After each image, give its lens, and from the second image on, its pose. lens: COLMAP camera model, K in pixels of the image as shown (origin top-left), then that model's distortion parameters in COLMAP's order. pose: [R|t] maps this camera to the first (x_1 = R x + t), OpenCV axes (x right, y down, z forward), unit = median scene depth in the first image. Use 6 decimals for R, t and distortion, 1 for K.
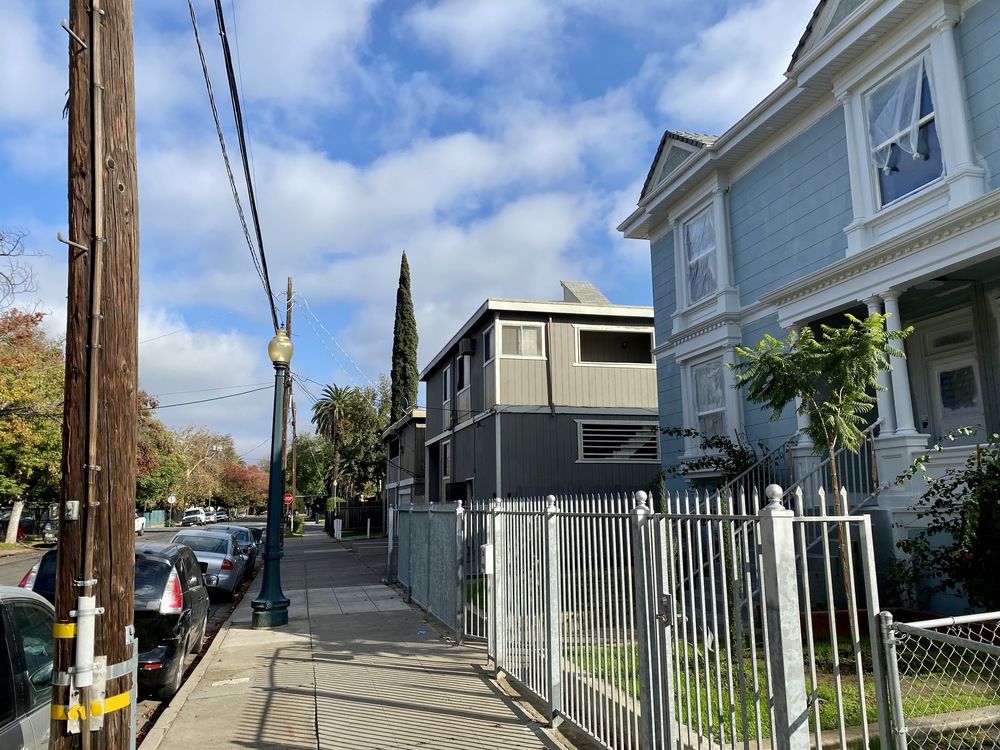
lens RADIAL K [[760.7, 0, 477.9], [0, 760.7, 377.2], [0, 0, 1]] dist [0.187729, -0.001367]
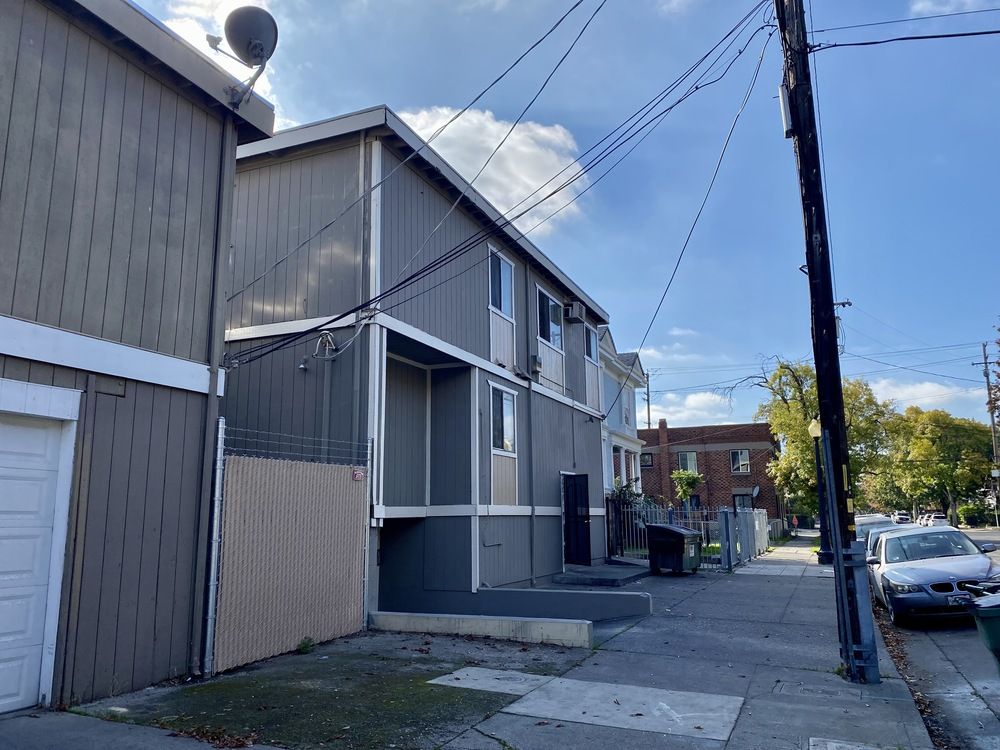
lens RADIAL K [[763.2, 0, 500.0], [0, 763.2, 375.0], [0, 0, 1]] dist [0.027366, -0.035893]
pose [[-0.812429, 0.123066, 0.569925, -0.299812], [-0.080892, 0.944228, -0.319201, 0.214003], [-0.577422, -0.305430, -0.757163, 1.216657]]
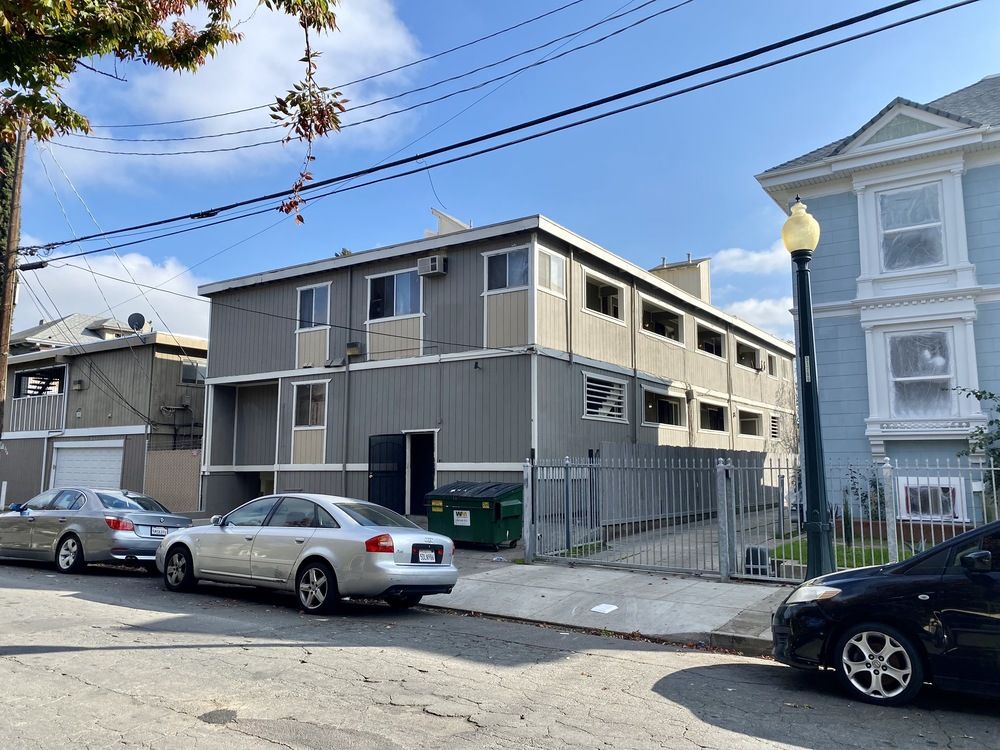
lens RADIAL K [[763.2, 0, 500.0], [0, 763.2, 375.0], [0, 0, 1]] dist [0.027366, -0.035893]
pose [[0.731014, 0.095474, 0.675651, -0.363569], [-0.123198, 0.992358, -0.006935, 0.051733], [-0.671149, -0.078169, 0.737189, 0.264355]]
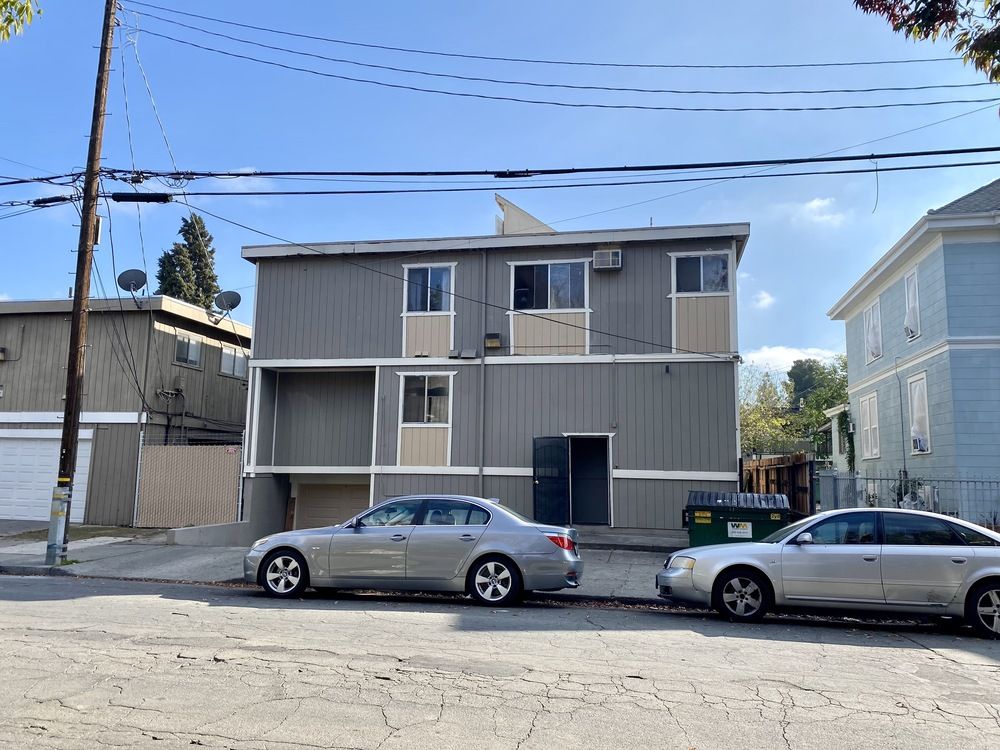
lens RADIAL K [[763.2, 0, 500.0], [0, 763.2, 375.0], [0, 0, 1]] dist [0.027366, -0.035893]
pose [[0.419893, 0.133979, 0.897630, -0.532916], [-0.172815, 0.982751, -0.065845, 0.102996], [-0.890969, -0.127477, 0.435803, 0.558027]]
